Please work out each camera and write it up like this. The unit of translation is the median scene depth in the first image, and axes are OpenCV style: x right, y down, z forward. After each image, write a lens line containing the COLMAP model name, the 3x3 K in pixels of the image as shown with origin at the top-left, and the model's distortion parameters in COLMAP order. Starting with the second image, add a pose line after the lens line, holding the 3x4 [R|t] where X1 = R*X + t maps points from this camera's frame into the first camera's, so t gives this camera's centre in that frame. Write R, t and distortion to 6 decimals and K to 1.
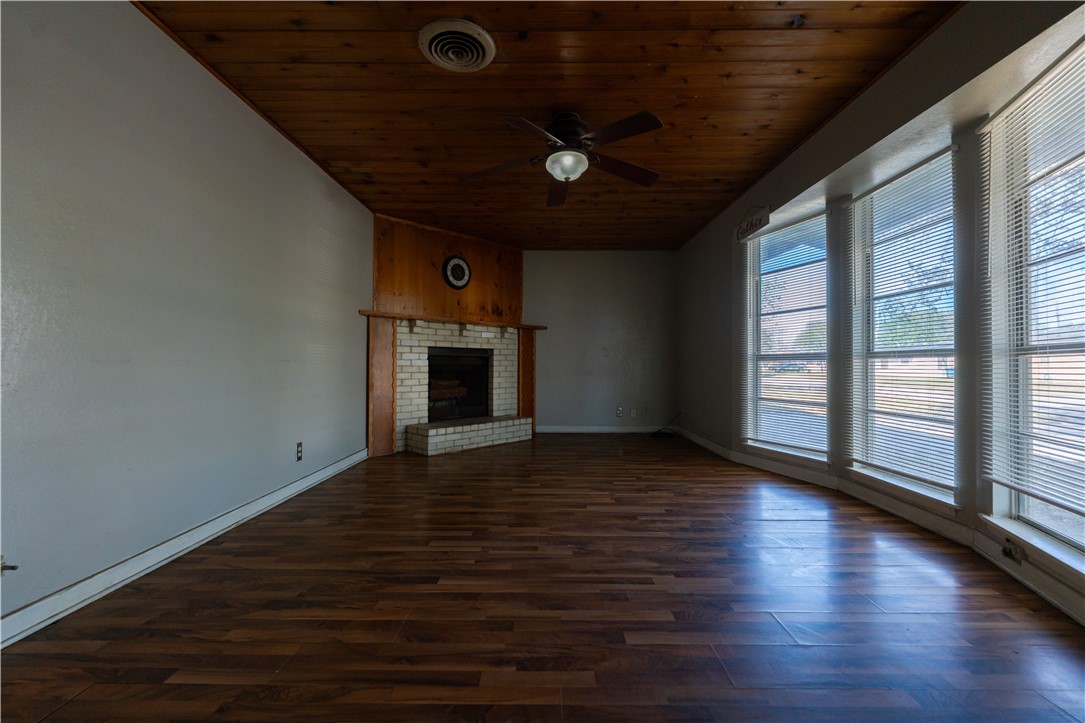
lens RADIAL K [[438.1, 0, 543.0], [0, 438.1, 363.1], [0, 0, 1]] dist [-0.000128, -0.000340]
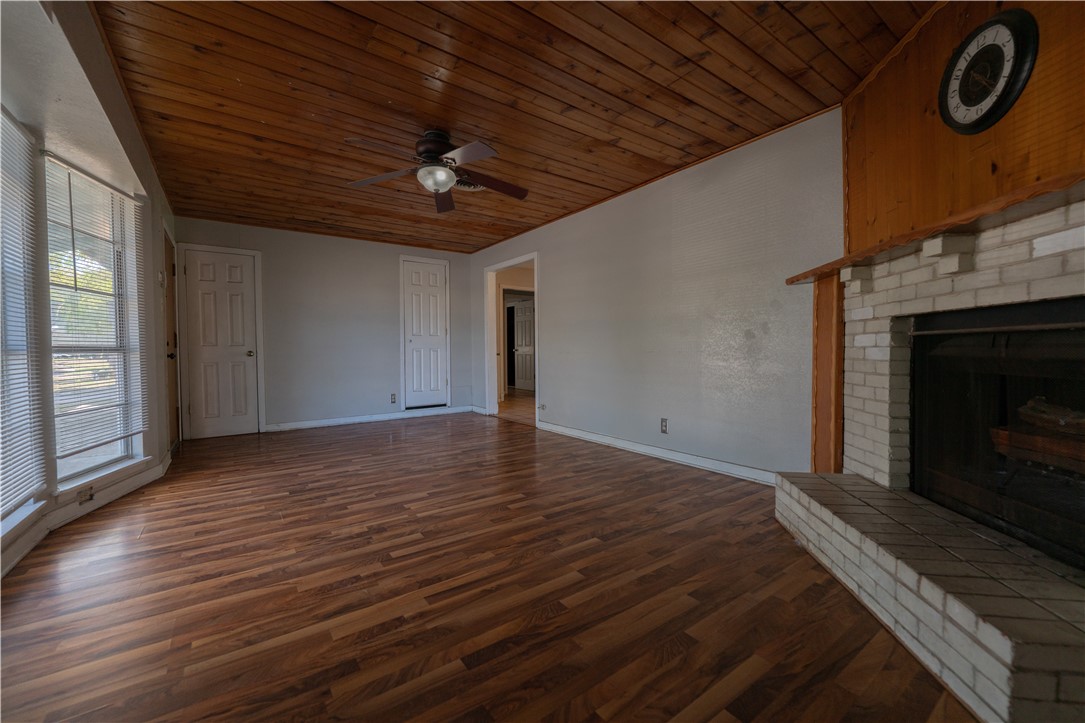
lens RADIAL K [[438.1, 0, 543.1], [0, 438.1, 359.8], [0, 0, 1]] dist [-0.000128, -0.000340]
pose [[-0.802904, 0.016876, -0.595870, 0.282601], [0.006715, 0.999792, 0.019267, -0.005324], [0.596071, 0.011468, -0.802850, 1.140321]]
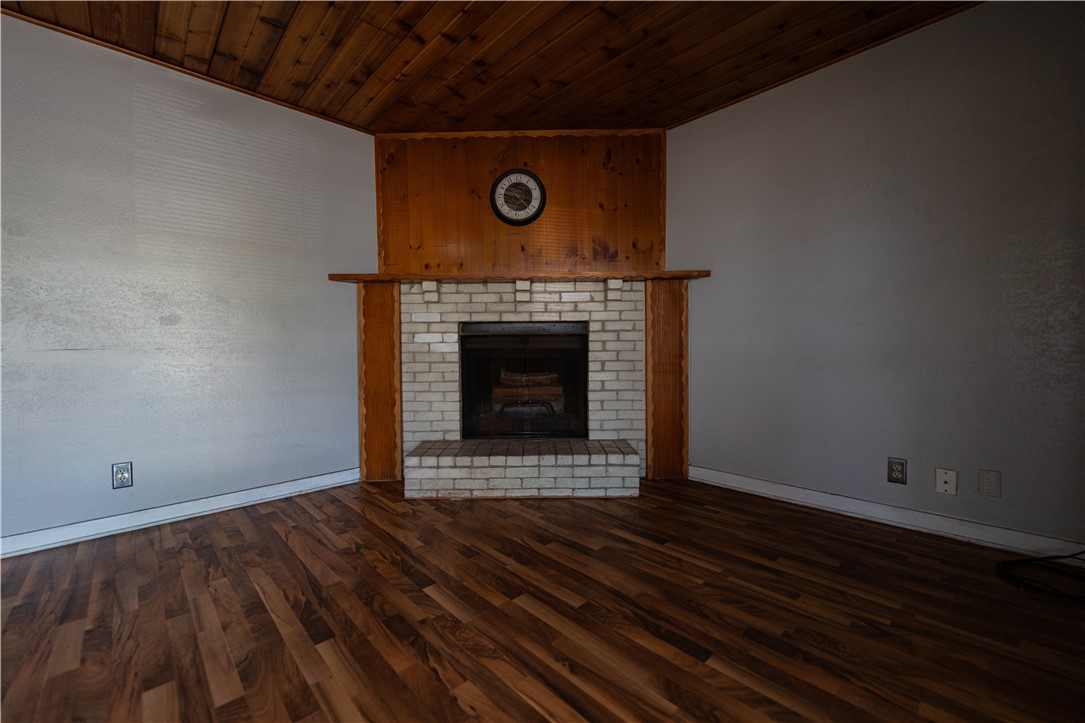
lens RADIAL K [[438.1, 0, 540.6], [0, 438.1, 358.1], [0, 0, 1]] dist [-0.000128, -0.000340]
pose [[0.701616, 0.008232, -0.712507, 0.278037], [0.012941, 0.999621, 0.024293, 0.001053], [0.712437, -0.026265, 0.701244, 0.632033]]
